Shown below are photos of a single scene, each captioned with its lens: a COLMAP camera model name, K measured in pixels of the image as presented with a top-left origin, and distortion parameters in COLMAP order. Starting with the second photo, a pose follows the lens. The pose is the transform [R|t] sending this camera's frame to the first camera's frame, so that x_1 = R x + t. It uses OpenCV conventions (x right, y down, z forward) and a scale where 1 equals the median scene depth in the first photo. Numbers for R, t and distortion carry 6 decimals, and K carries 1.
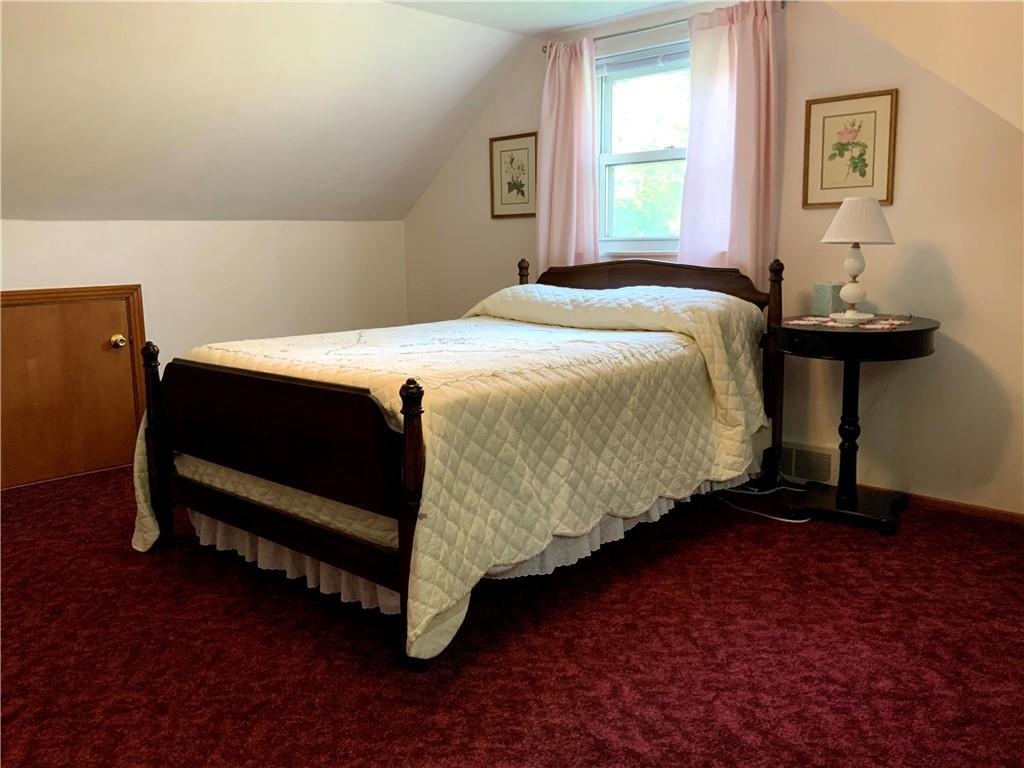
lens RADIAL K [[841.6, 0, 507.6], [0, 841.6, 385.3], [0, 0, 1]] dist [0.105833, -0.238731]
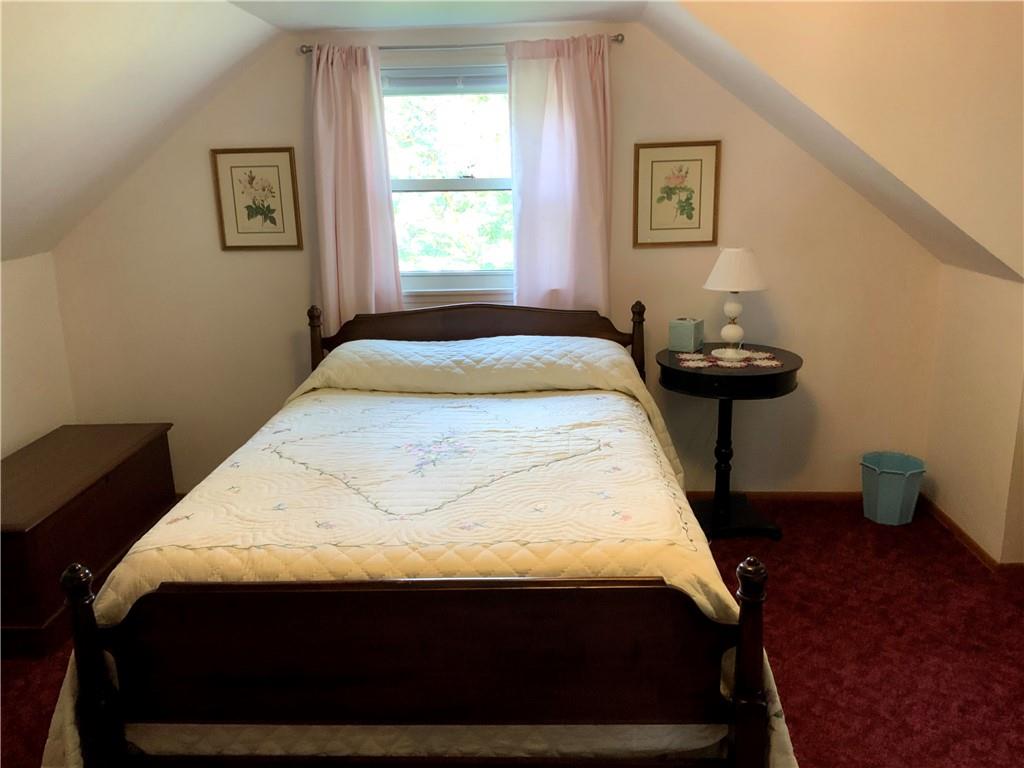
lens RADIAL K [[841.6, 0, 507.6], [0, 841.6, 385.3], [0, 0, 1]] dist [0.105833, -0.238731]
pose [[0.759831, -0.157372, 0.630786, -0.469666], [0.120023, 0.987538, 0.101798, -0.170585], [-0.638945, -0.001640, 0.769251, 0.308806]]
